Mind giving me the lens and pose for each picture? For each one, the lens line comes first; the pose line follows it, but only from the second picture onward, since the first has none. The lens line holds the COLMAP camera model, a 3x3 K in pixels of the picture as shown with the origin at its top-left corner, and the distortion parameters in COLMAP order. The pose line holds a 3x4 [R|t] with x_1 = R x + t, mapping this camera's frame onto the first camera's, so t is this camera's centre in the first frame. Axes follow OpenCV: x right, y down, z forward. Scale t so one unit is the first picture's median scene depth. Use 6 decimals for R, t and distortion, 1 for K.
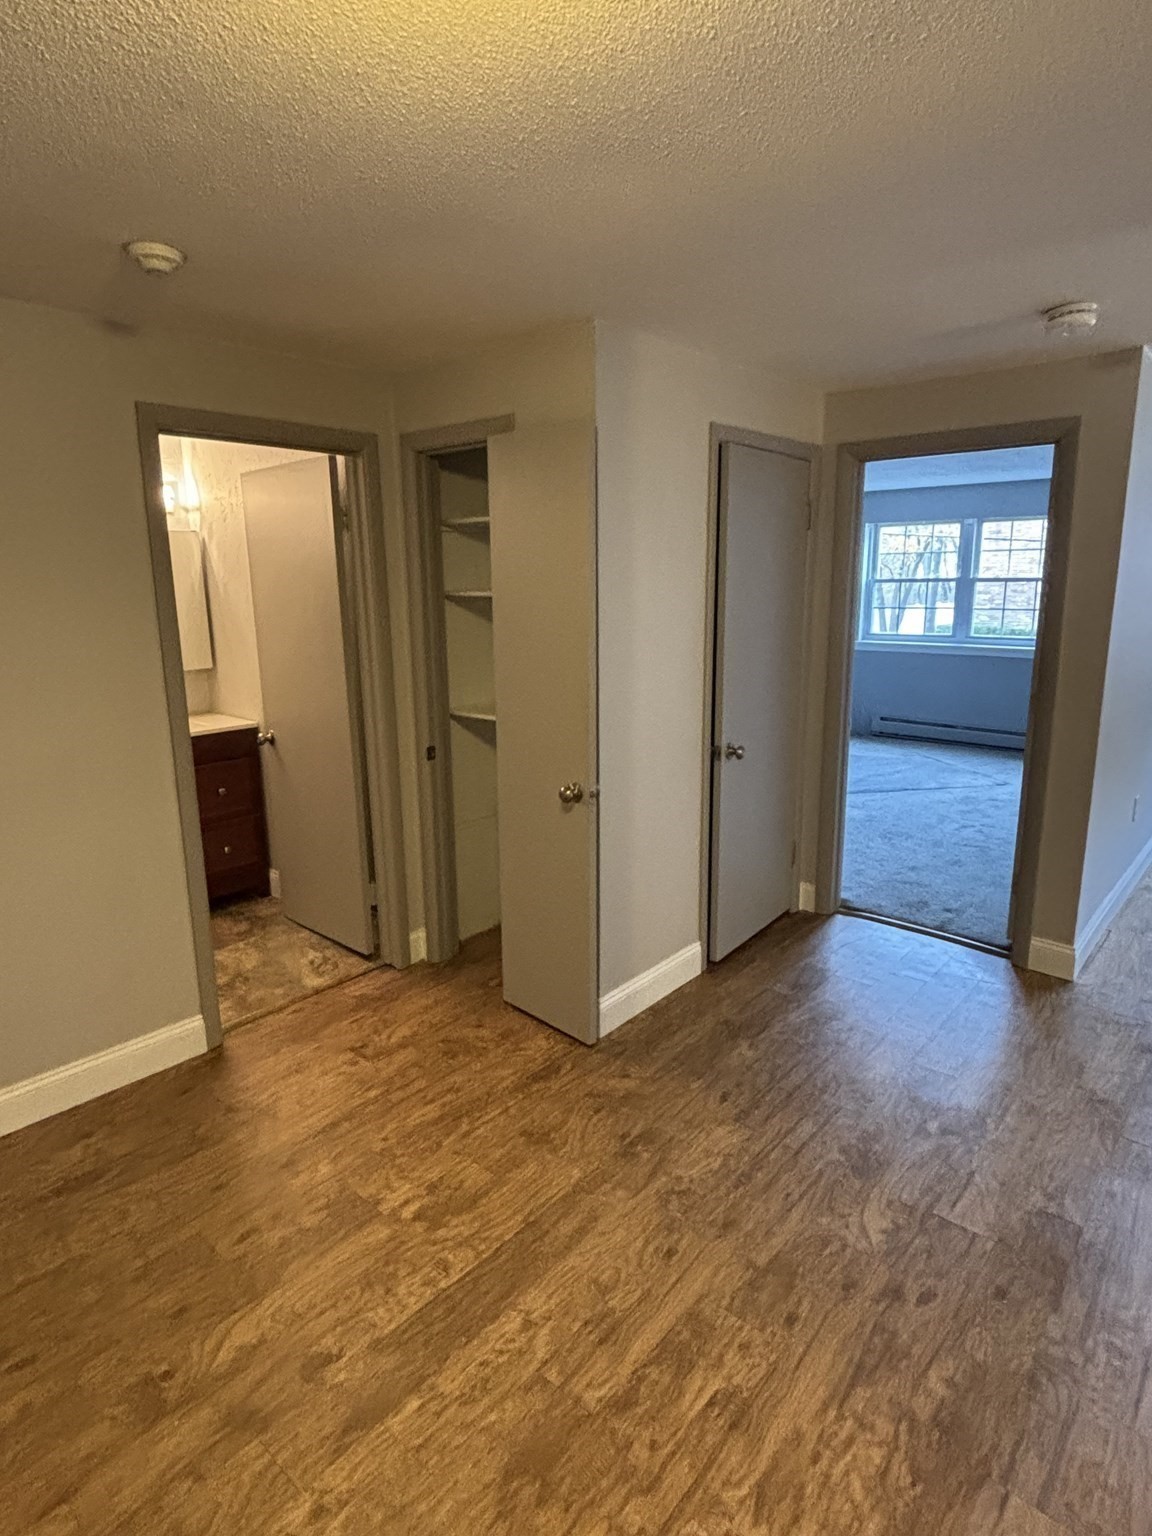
lens RADIAL K [[852.2, 0, 586.3], [0, 852.2, 771.9], [0, 0, 1]] dist [-0.004446, -0.001105]
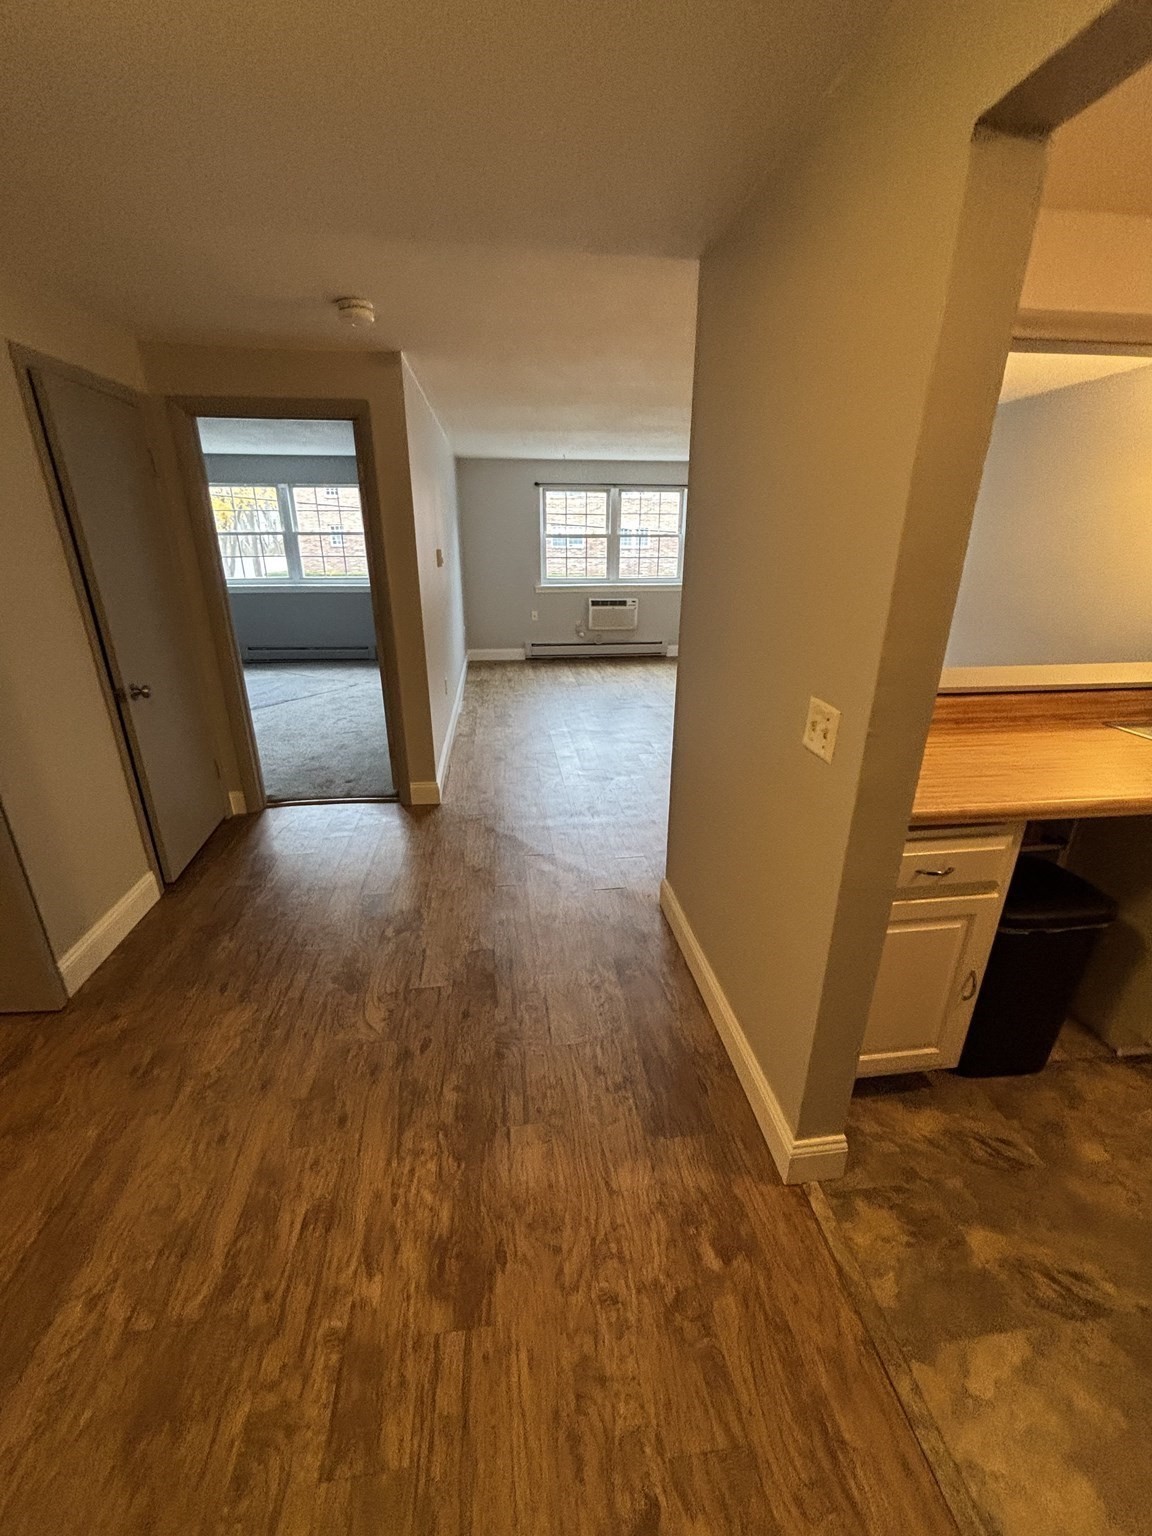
lens RADIAL K [[618.8, 0, 577.6], [0, 618.8, 763.5], [0, 0, 1]] dist [-0.006014, 0.003692]
pose [[0.667927, -0.251433, 0.700468, -0.023348], [0.159939, 0.967705, 0.194849, -0.000031], [-0.726838, -0.018112, 0.686570, 0.070376]]
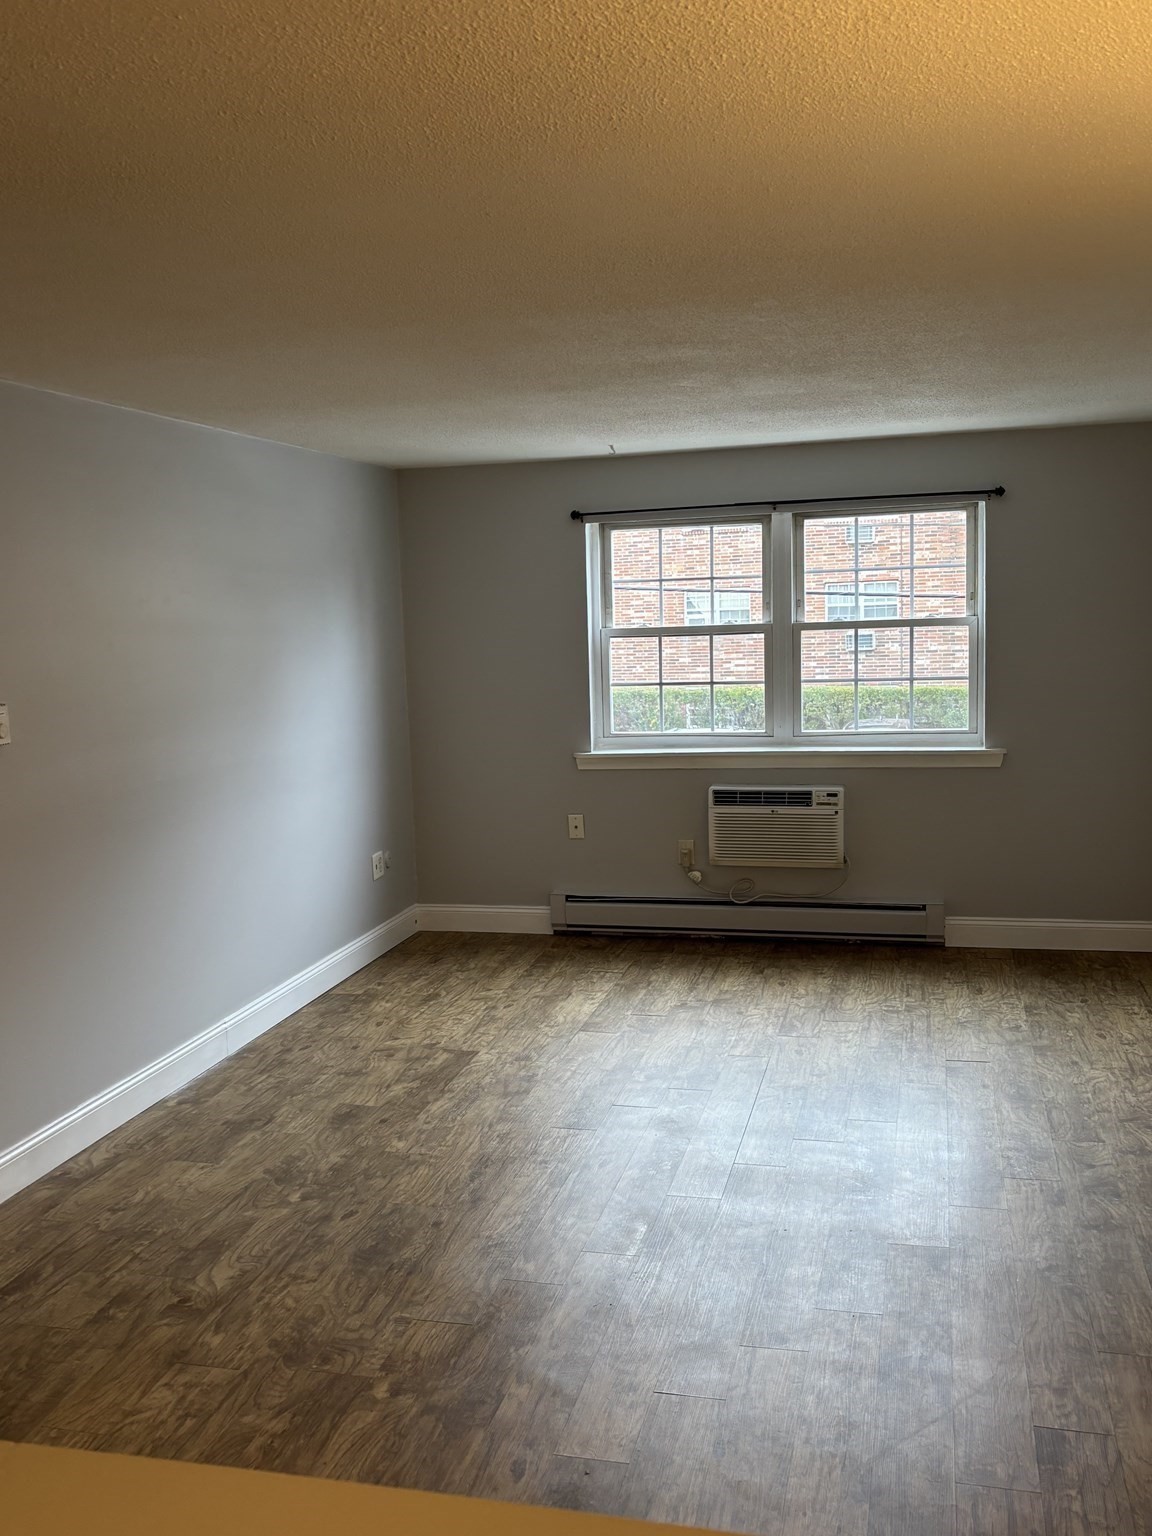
lens RADIAL K [[1418.1, 0, 576.8], [0, 1418.1, 760.4], [0, 0, 1]] dist [0.043648, 0.000000]
pose [[0.891446, -0.070507, 0.447607, 0.786158], [0.127558, 0.986920, -0.098584, 0.001129], [-0.434801, 0.144978, 0.888780, -0.100956]]
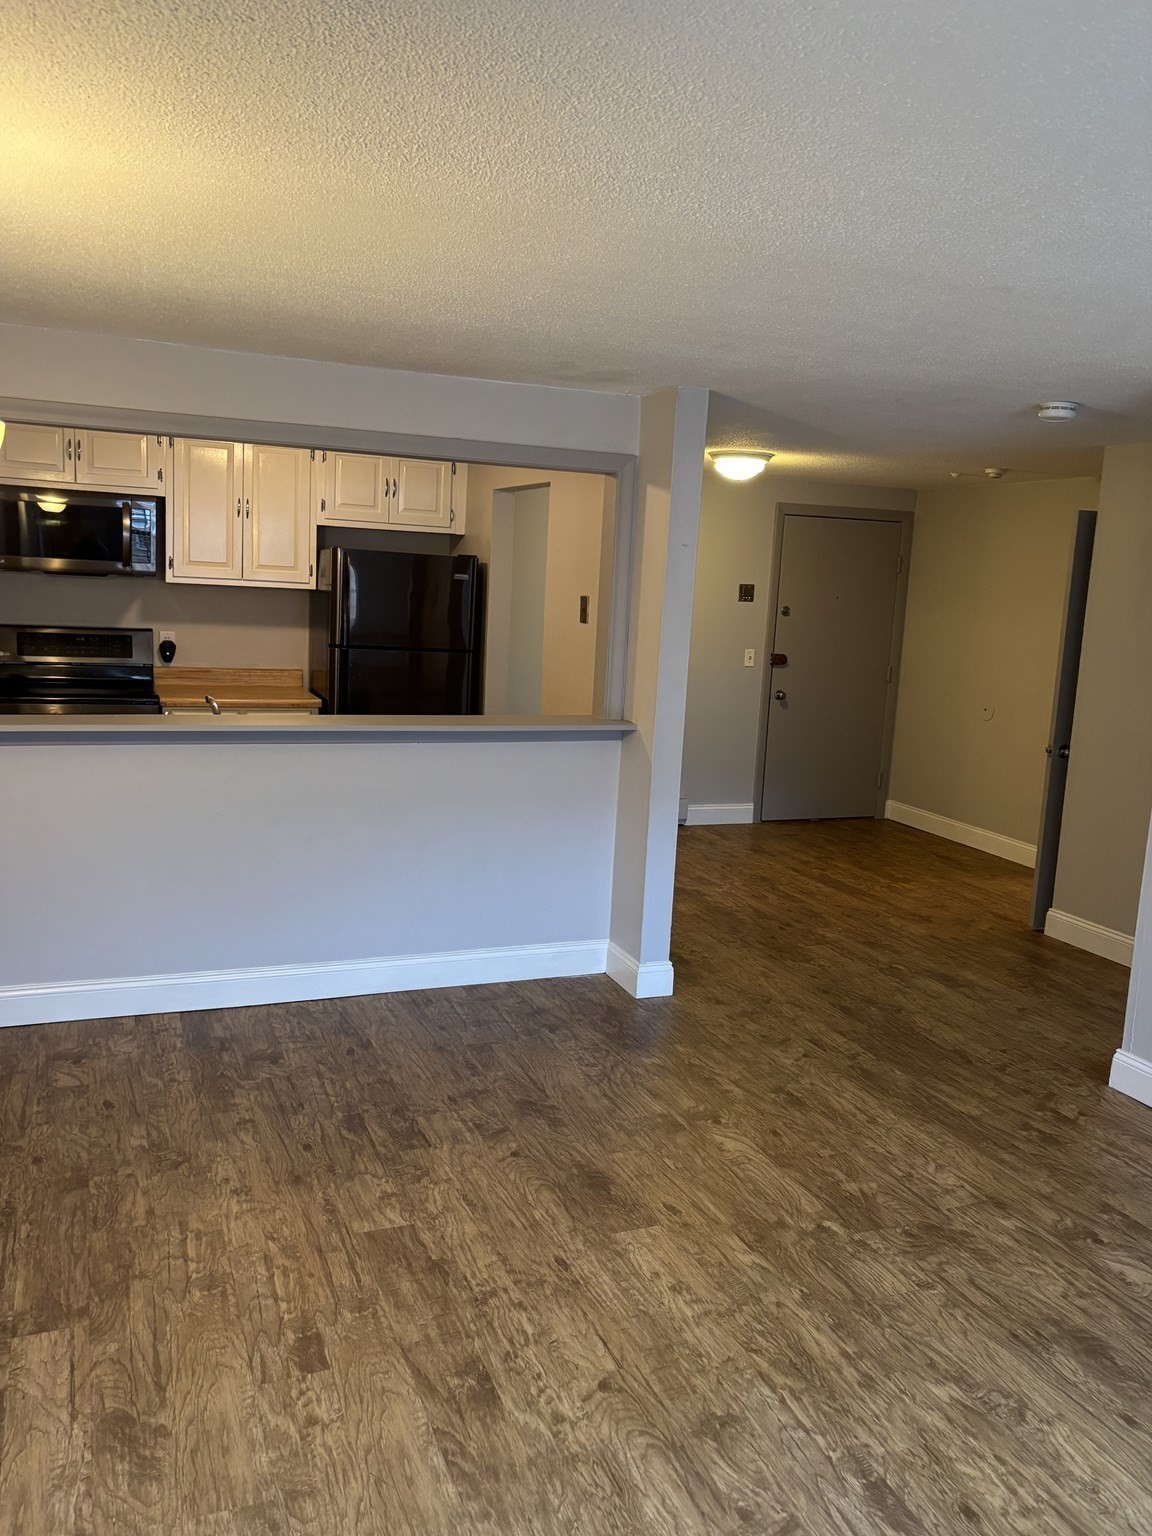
lens RADIAL K [[1169.8, 0, 570.5], [0, 1169.8, 758.8], [0, 0, 1]] dist [0.013906, -0.003646]
pose [[-0.453098, 0.121710, -0.883113, 2.034777], [-0.246298, 0.934985, 0.255227, -0.256599], [0.856761, 0.333152, -0.393663, 0.995236]]
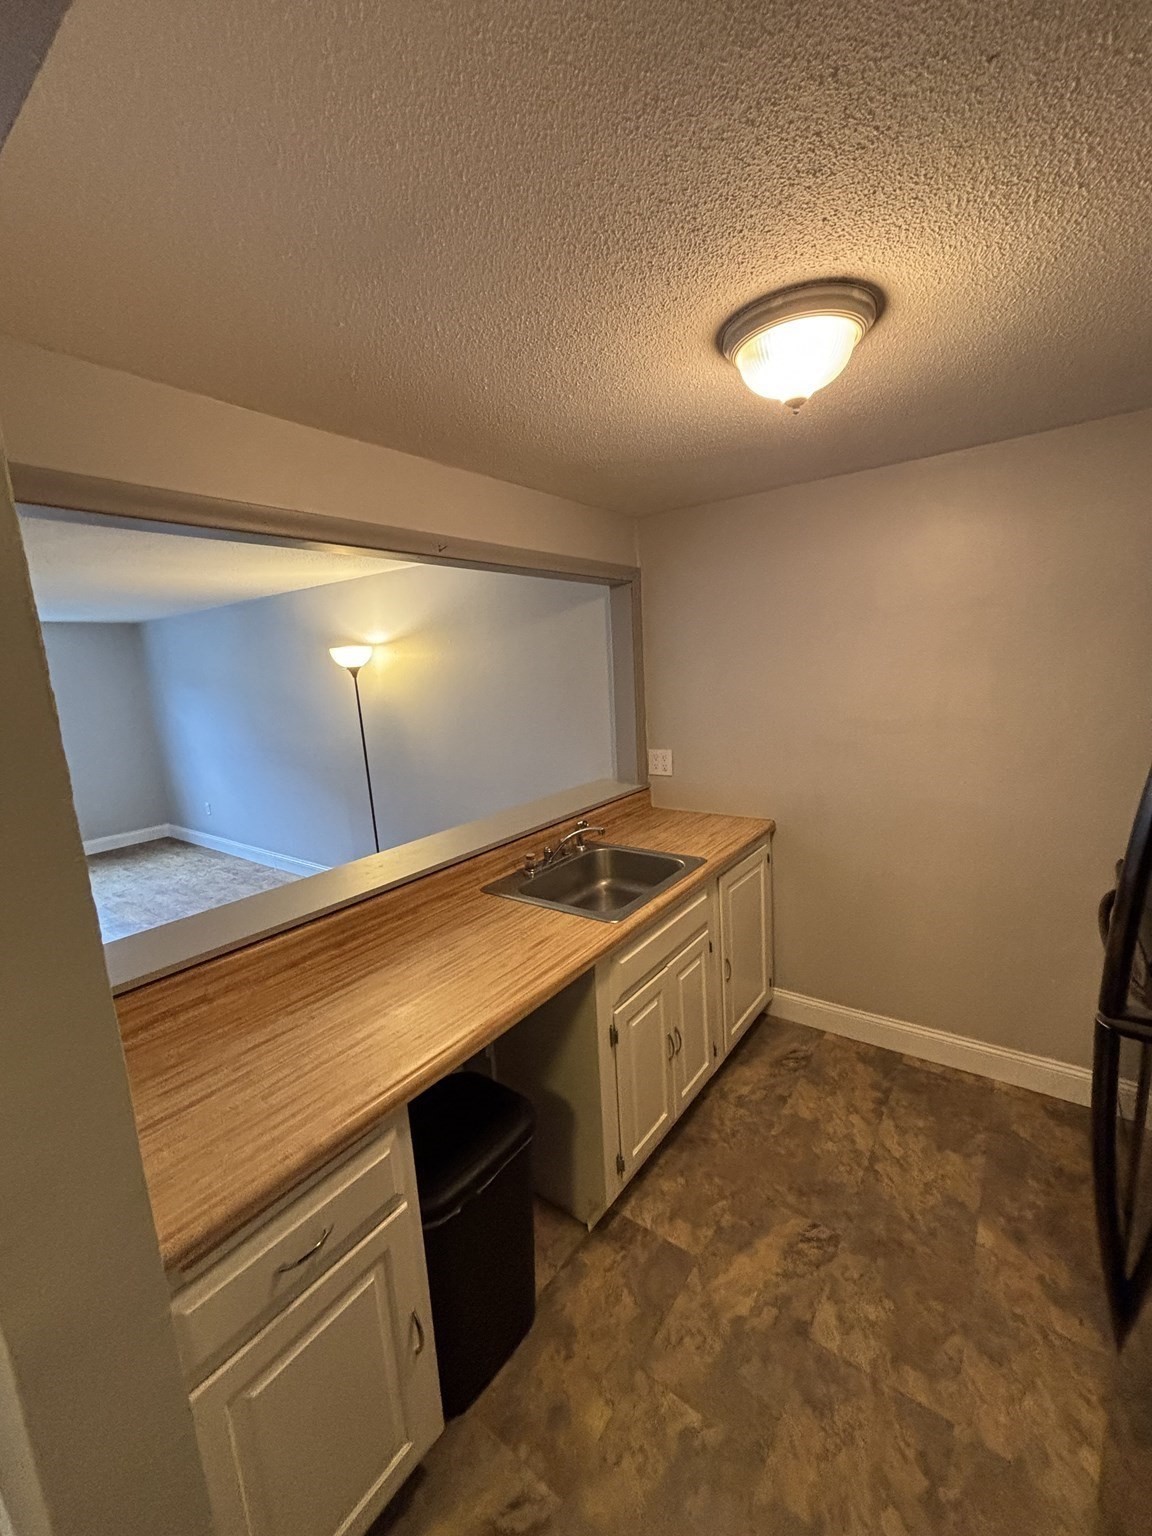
lens RADIAL K [[618.8, 0, 576.3], [0, 618.8, 763.7], [0, 0, 1]] dist [-0.006014, 0.003692]
pose [[-0.079702, -0.158399, 0.984153, 0.198624], [0.277532, 0.944730, 0.174530, -0.038331], [-0.957405, 0.287044, -0.031336, -0.003734]]
